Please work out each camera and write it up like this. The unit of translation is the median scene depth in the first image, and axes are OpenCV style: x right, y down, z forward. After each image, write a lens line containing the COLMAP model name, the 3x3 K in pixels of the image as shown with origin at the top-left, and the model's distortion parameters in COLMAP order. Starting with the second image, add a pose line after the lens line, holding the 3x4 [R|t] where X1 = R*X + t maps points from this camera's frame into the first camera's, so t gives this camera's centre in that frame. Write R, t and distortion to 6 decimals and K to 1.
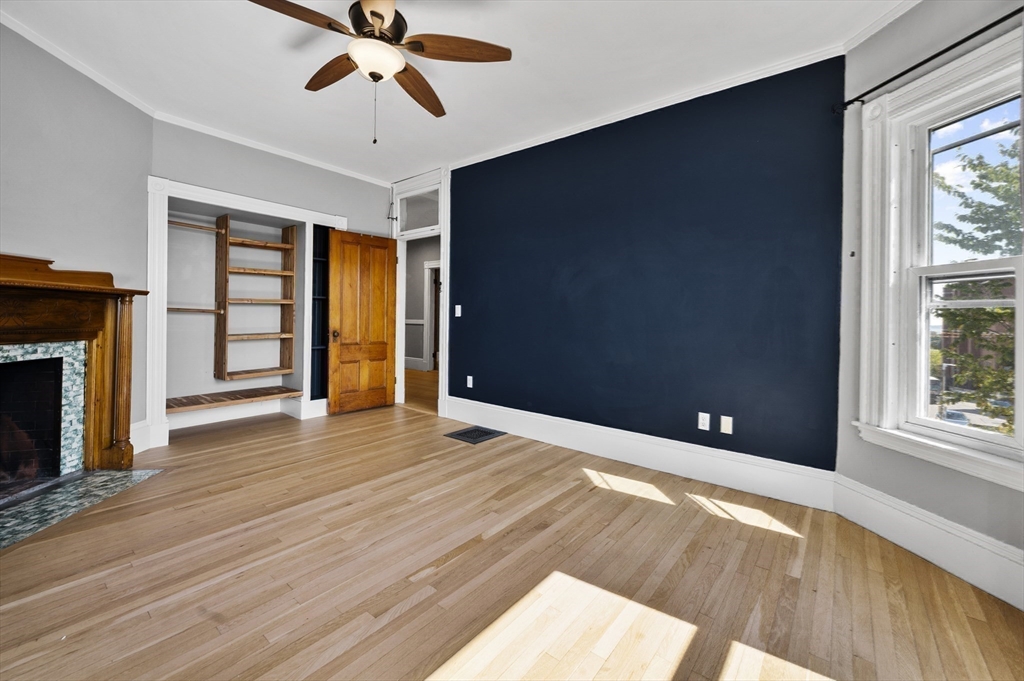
lens RADIAL K [[427.7, 0, 524.3], [0, 427.7, 328.8], [0, 0, 1]] dist [0.000015, -0.000250]
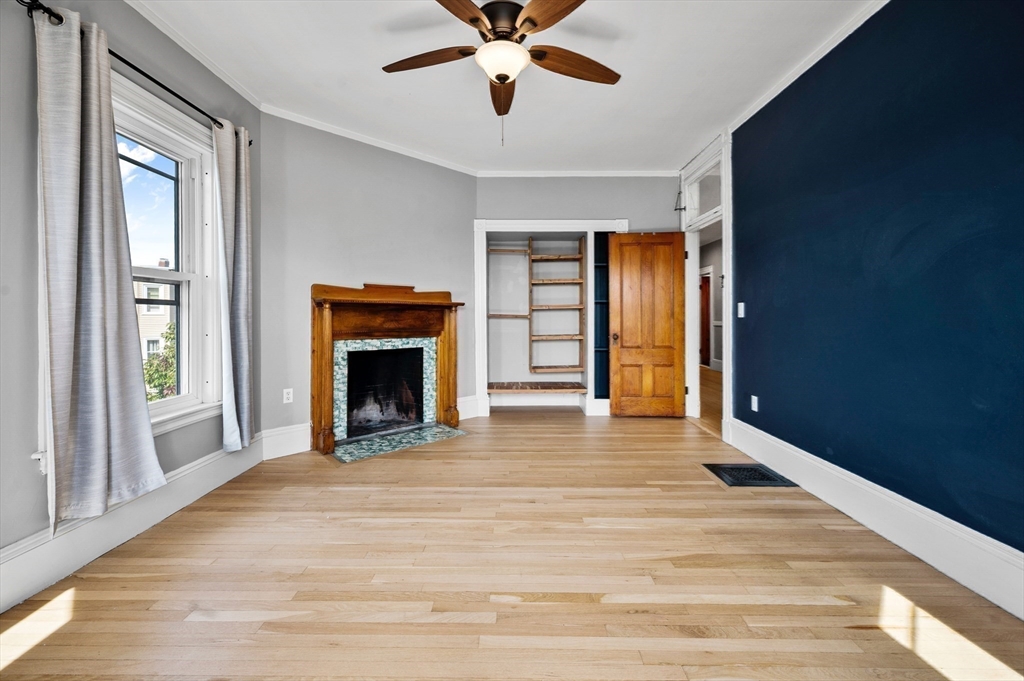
lens RADIAL K [[427.7, 0, 524.3], [0, 427.7, 328.8], [0, 0, 1]] dist [0.000015, -0.000250]
pose [[0.586942, 0.005781, -0.809609, 0.328036], [-0.011521, 0.999933, -0.001213, -0.003270], [0.809547, 0.010039, 0.586969, 0.304566]]
